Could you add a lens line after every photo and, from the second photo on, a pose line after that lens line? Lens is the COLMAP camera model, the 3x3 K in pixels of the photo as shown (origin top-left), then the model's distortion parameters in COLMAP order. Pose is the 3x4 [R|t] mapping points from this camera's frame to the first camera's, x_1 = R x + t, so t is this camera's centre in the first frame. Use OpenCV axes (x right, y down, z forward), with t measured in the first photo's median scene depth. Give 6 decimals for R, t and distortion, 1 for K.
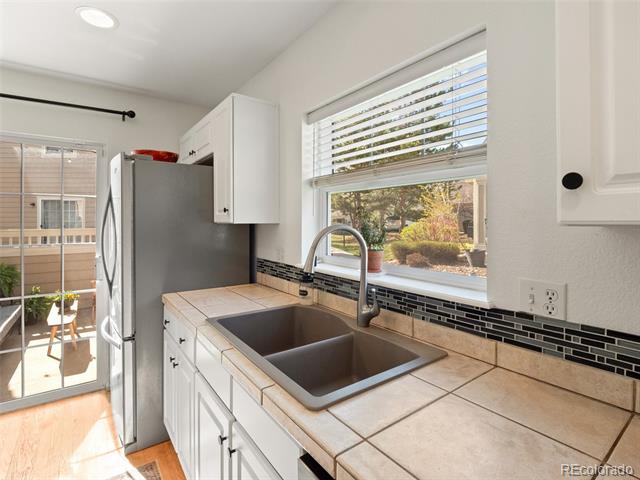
lens RADIAL K [[318.0, 0, 311.7], [0, 318.0, 223.6], [0, 0, 1]] dist [-0.010186, -0.000659]
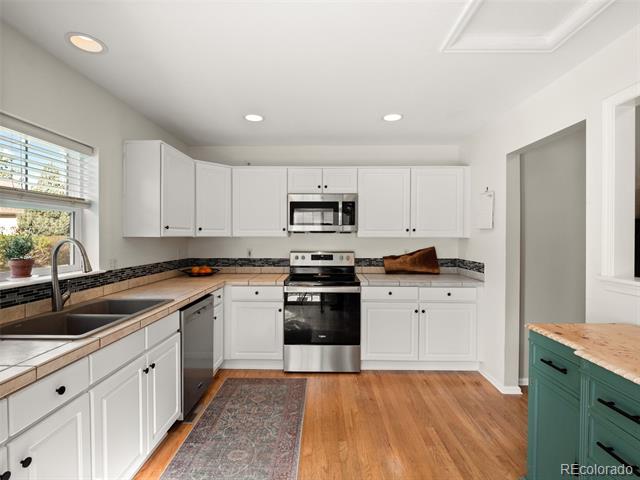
lens RADIAL K [[313.3, 0, 317.2], [0, 313.3, 239.6], [0, 0, 1]] dist [-0.012091, 0.000408]
pose [[-0.800213, -0.010735, 0.599620, -0.850012], [-0.001012, 0.999863, 0.016549, -0.006559], [-0.599715, 0.012636, -0.800114, 0.768240]]
